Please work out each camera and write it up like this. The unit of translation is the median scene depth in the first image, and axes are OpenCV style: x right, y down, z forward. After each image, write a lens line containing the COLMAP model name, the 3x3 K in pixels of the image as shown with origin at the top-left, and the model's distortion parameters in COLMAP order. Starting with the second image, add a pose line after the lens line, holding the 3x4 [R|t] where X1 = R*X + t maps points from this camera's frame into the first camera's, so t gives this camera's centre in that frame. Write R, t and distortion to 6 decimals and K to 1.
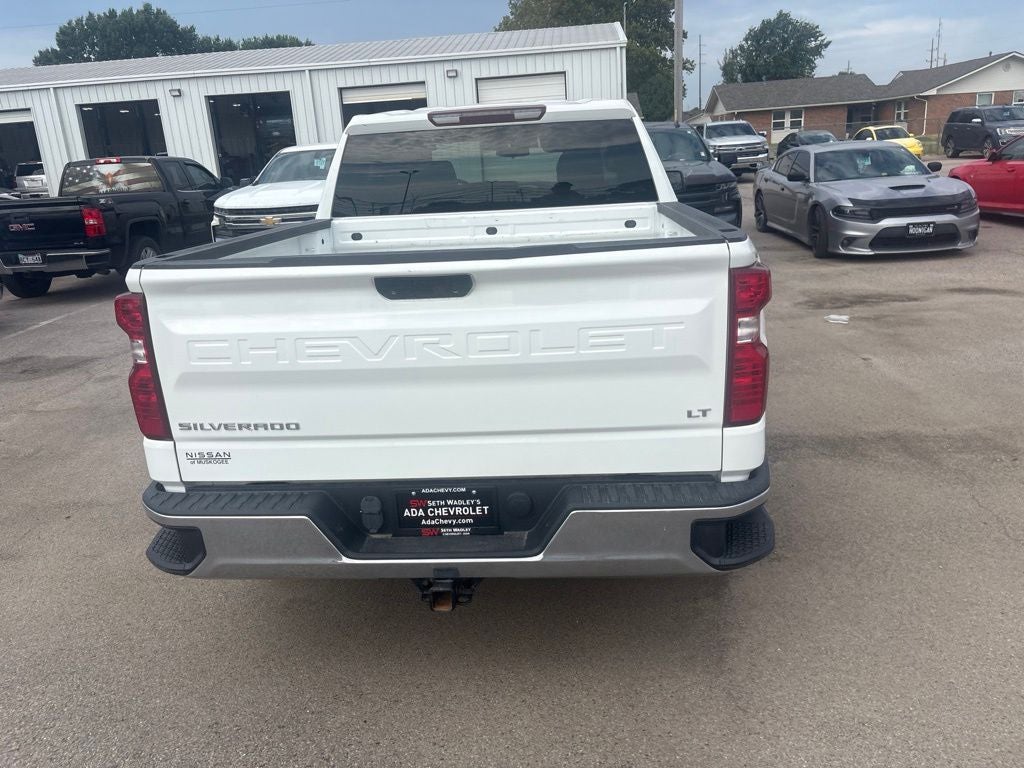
lens RADIAL K [[775.4, 0, 512.0], [0, 775.4, 384.0], [0, 0, 1]] dist [0.073967, -0.074737]
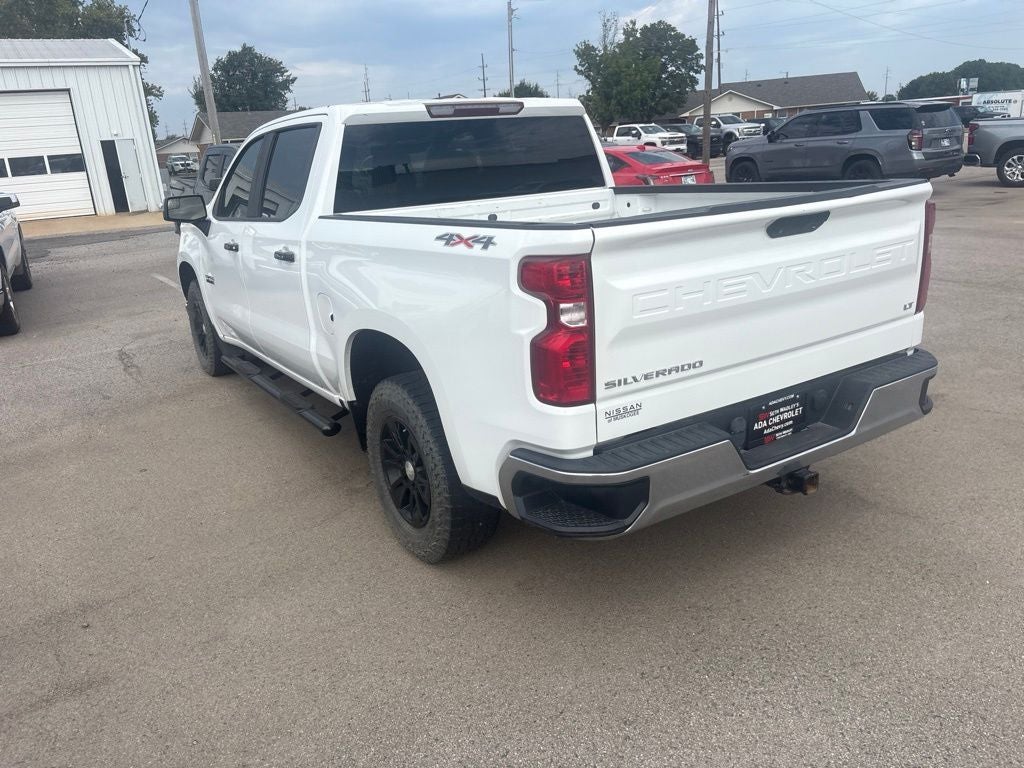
lens RADIAL K [[781.1, 0, 512.3], [0, 781.1, 387.1], [0, 0, 1]] dist [0.047688, -0.042241]
pose [[0.798424, -0.170908, 0.577329, -0.956119], [0.190957, 0.981244, 0.026394, 0.005582], [-0.571011, 0.089171, 0.816085, 0.211828]]
